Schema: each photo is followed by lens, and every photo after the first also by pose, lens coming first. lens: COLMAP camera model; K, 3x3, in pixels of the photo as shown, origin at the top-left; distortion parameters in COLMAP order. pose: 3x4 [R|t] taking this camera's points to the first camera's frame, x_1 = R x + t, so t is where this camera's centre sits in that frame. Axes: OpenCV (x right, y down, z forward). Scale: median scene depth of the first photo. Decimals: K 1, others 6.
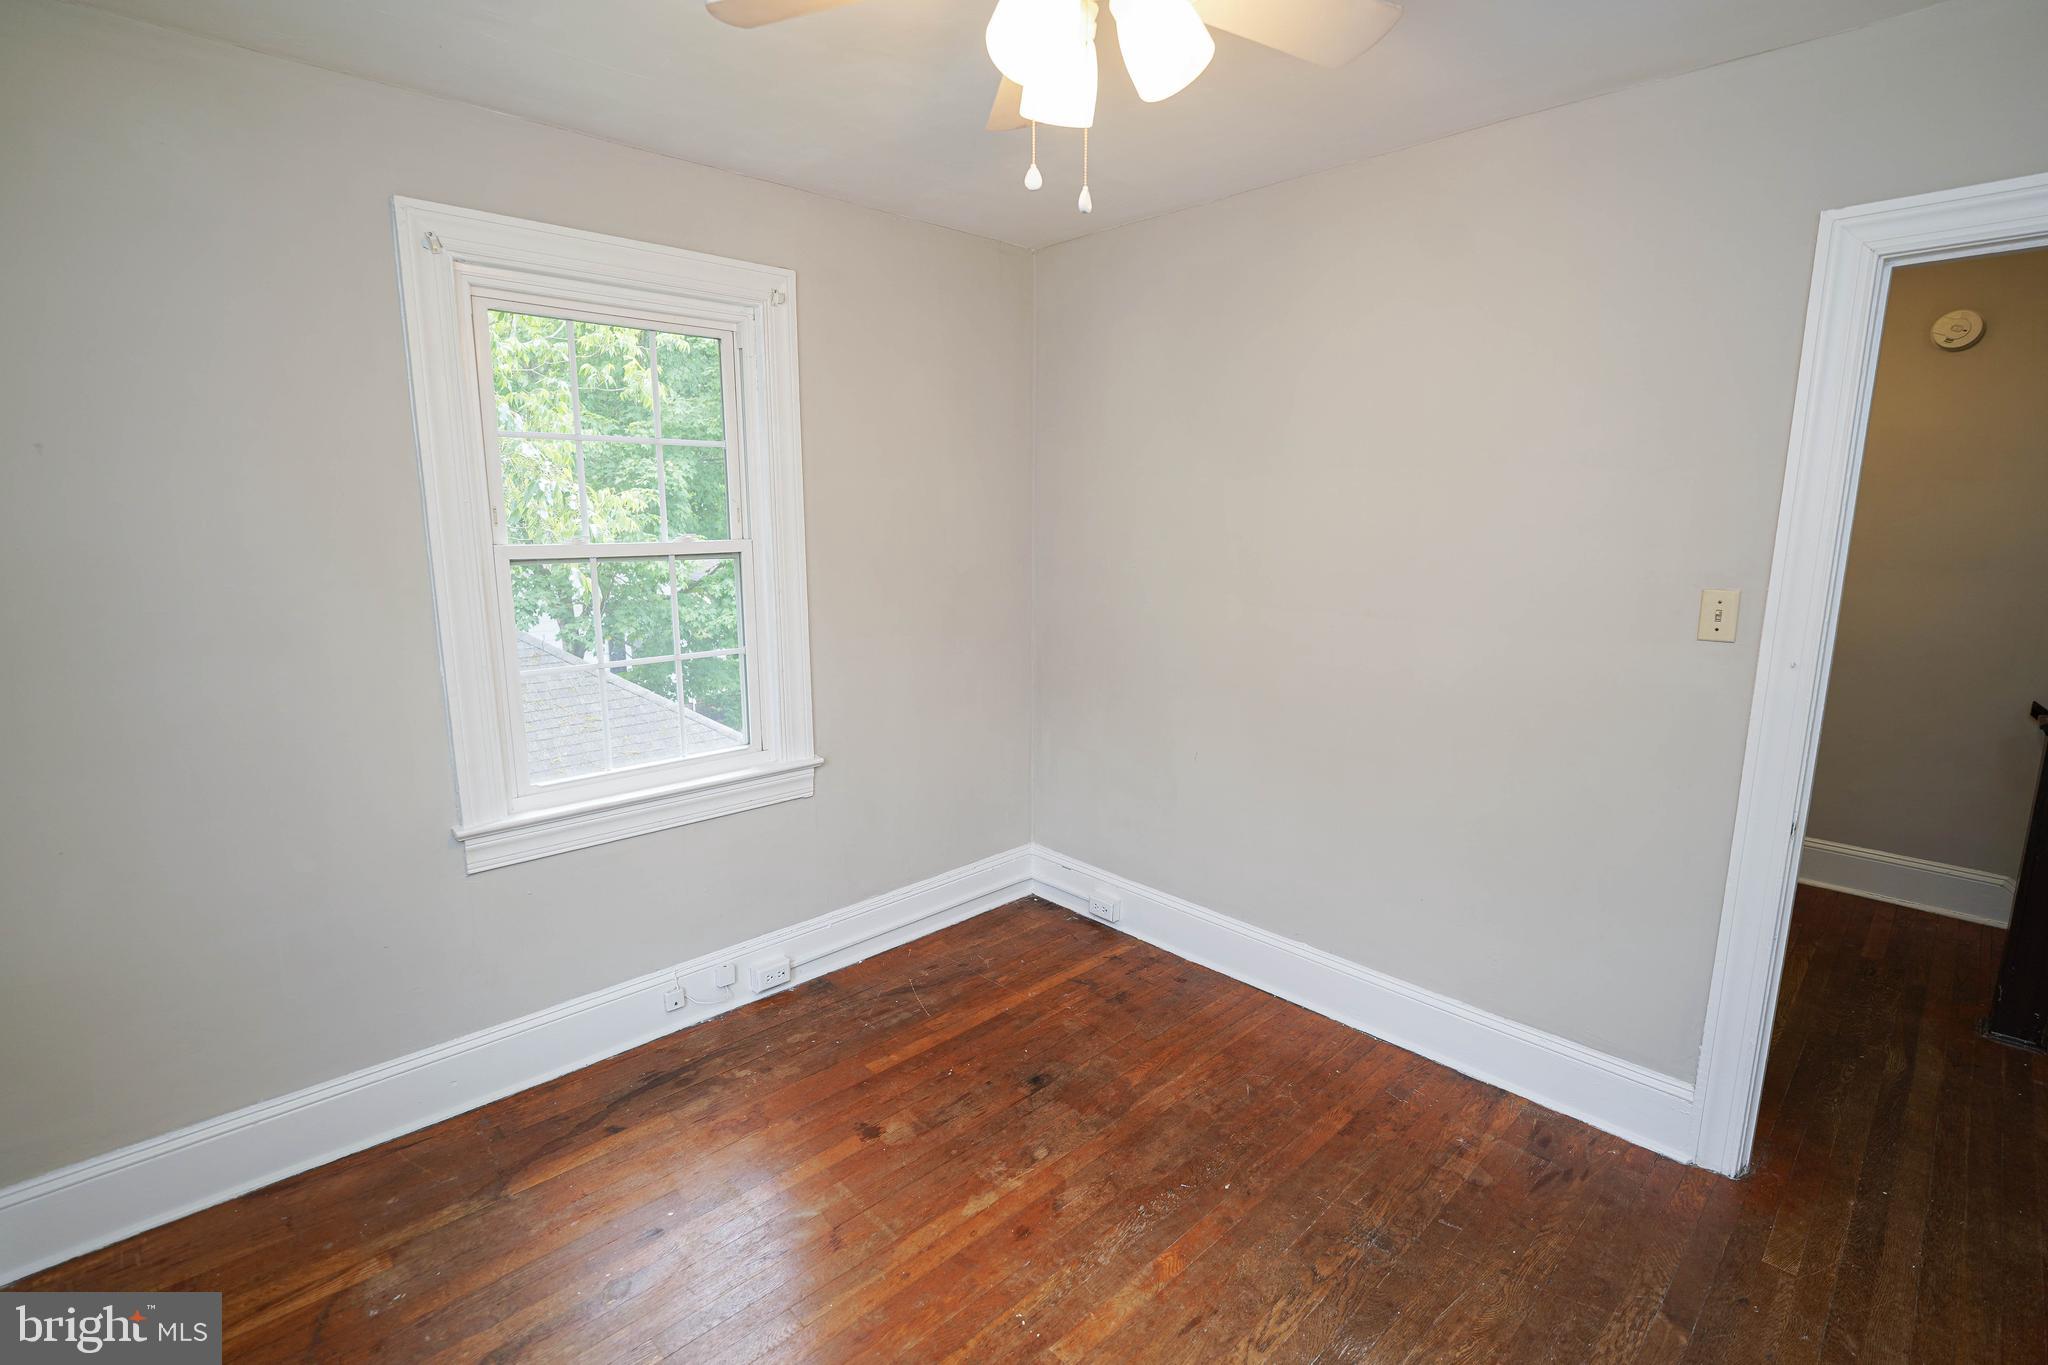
lens RADIAL K [[944.1, 0, 1024.0], [0, 944.1, 682.5], [0, 0, 1]] dist [-0.013563, 0.000270]
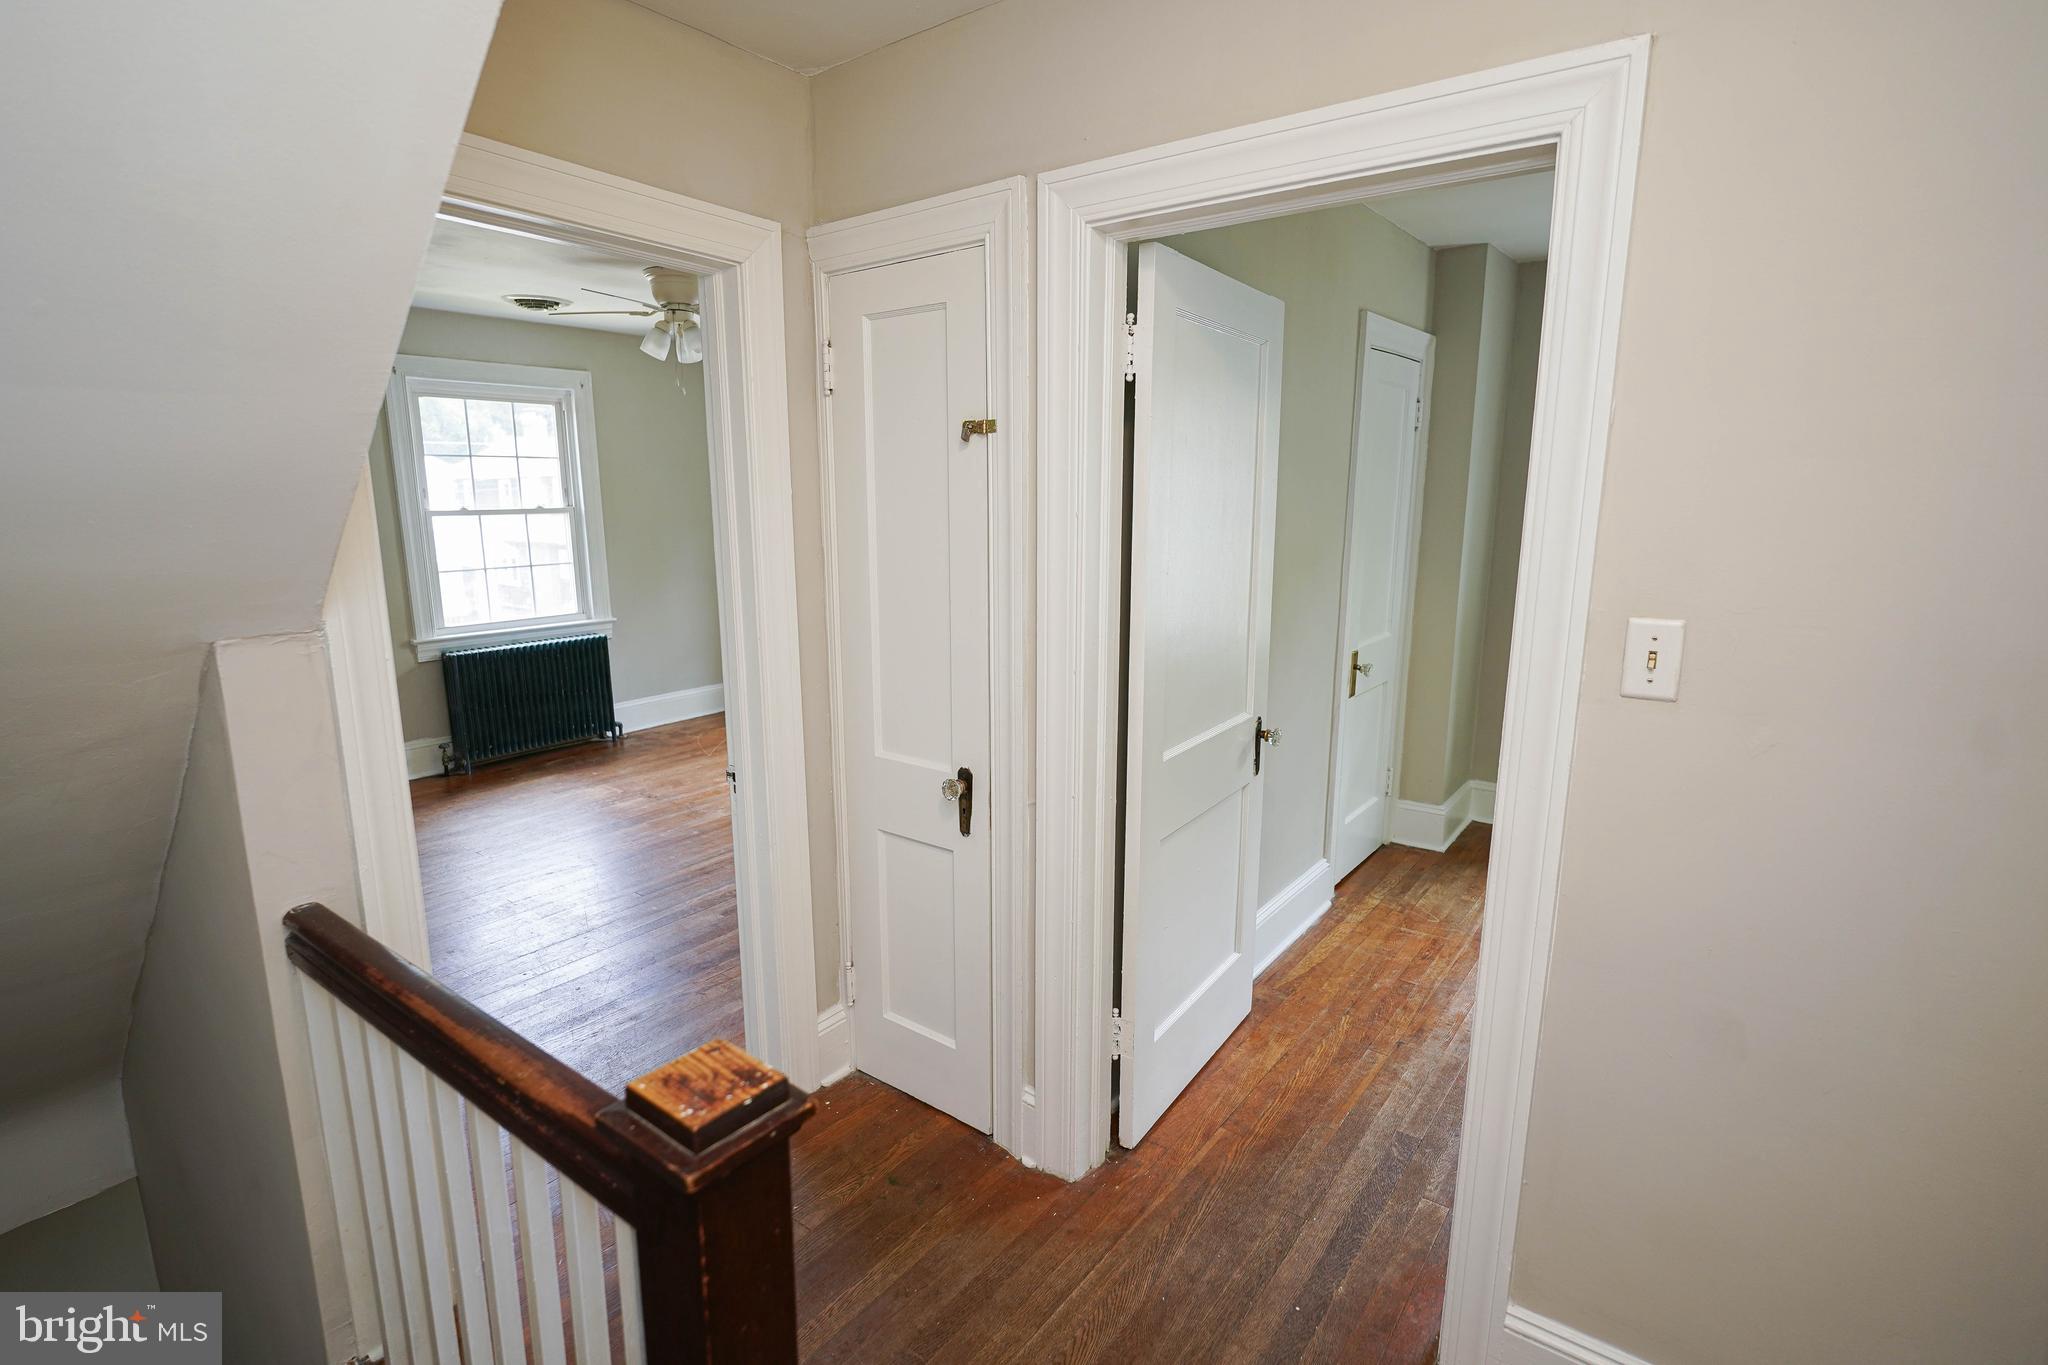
lens RADIAL K [[1003.4, 0, 1017.2], [0, 1003.4, 692.2], [0, 0, 1]] dist [-0.000750, -0.000200]
pose [[-0.986357, 0.028030, -0.162218, 1.402711], [-0.033842, 0.929825, 0.366444, -0.298482], [0.161106, 0.366934, -0.916190, 1.696479]]
